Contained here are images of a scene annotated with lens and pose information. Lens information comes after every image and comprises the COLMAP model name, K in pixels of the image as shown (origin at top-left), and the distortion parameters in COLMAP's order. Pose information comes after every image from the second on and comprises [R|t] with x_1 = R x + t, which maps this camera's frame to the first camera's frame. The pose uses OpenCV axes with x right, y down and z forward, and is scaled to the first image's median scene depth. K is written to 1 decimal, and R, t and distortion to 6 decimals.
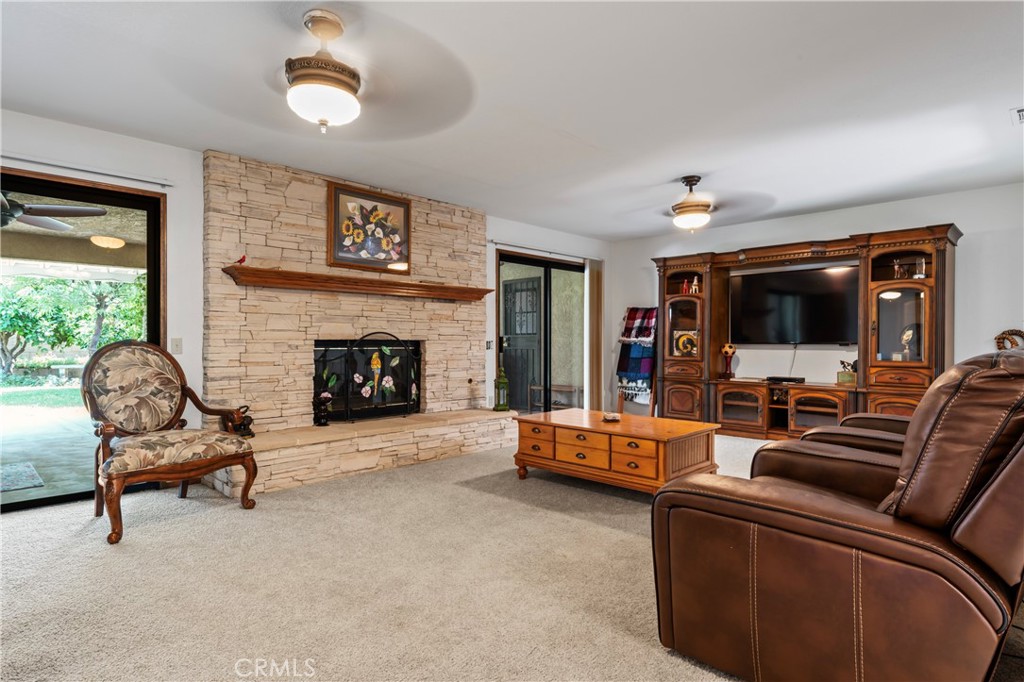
lens RADIAL K [[560.9, 0, 509.0], [0, 560.9, 341.5], [0, 0, 1]] dist [-0.004888, 0.000813]
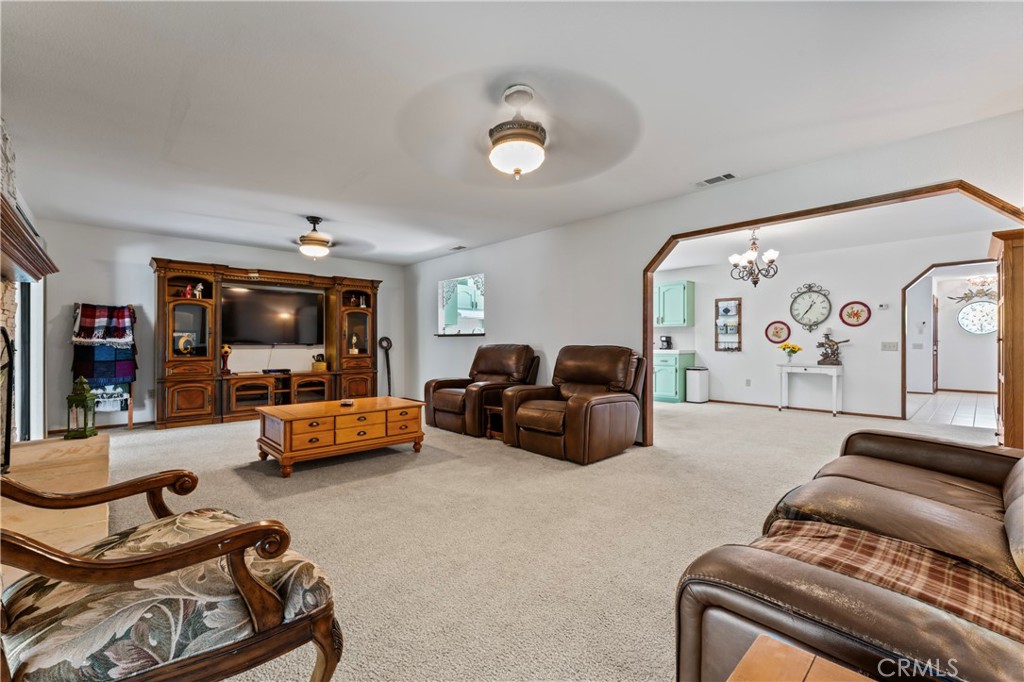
lens RADIAL K [[436.3, 0, 512.5], [0, 436.3, 342.7], [0, 0, 1]] dist [-0.003107, -0.000536]
pose [[0.040769, -0.001658, 0.999167, -0.632794], [-0.001044, 0.999998, 0.001702, -0.003053], [-0.999168, -0.001113, 0.040767, 0.461955]]
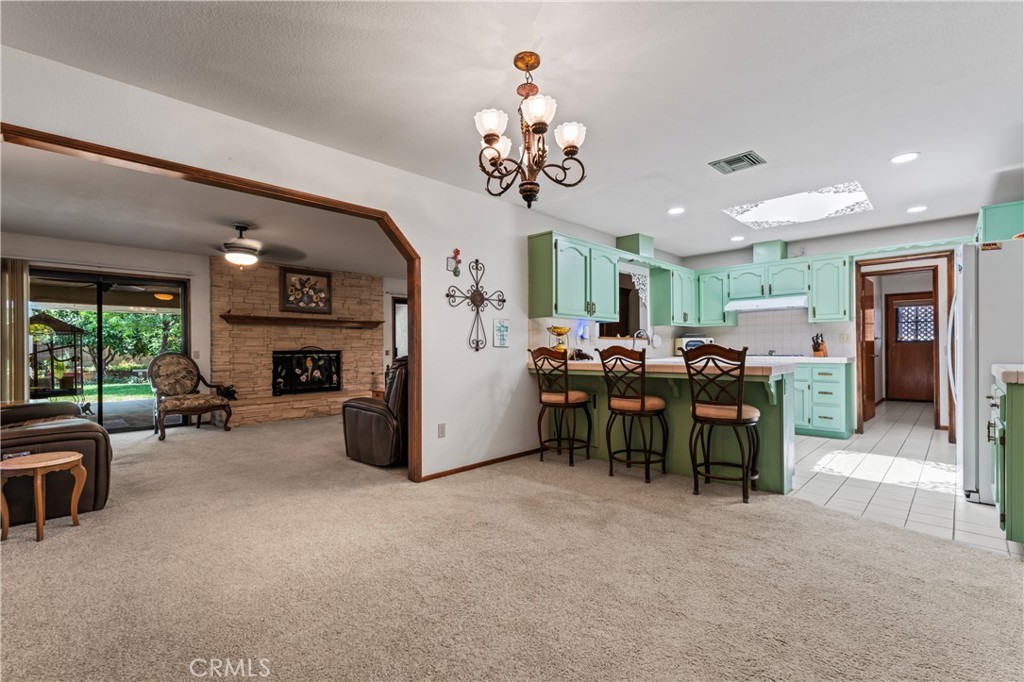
lens RADIAL K [[462.7, 0, 510.2], [0, 462.7, 349.5], [0, 0, 1]] dist [0.001612, 0.000083]
pose [[0.999958, -0.009044, -0.001339, 0.421630], [0.009044, 0.999959, 0.000173, -0.000679], [0.001337, -0.000185, 0.999999, -0.518805]]
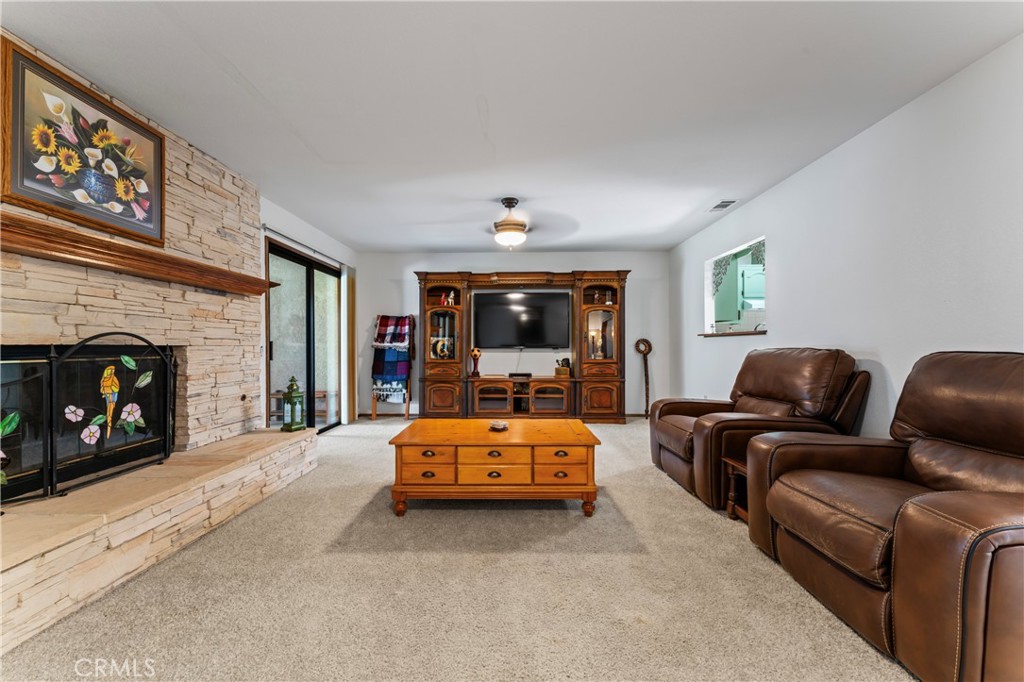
lens RADIAL K [[409.2, 0, 510.5], [0, 409.2, 348.2], [0, 0, 1]] dist [-0.000855, -0.000133]
pose [[0.718985, -0.006195, 0.694998, -0.228776], [0.002914, 0.999978, 0.005899, -0.001247], [-0.695019, -0.002217, 0.718988, 0.383445]]
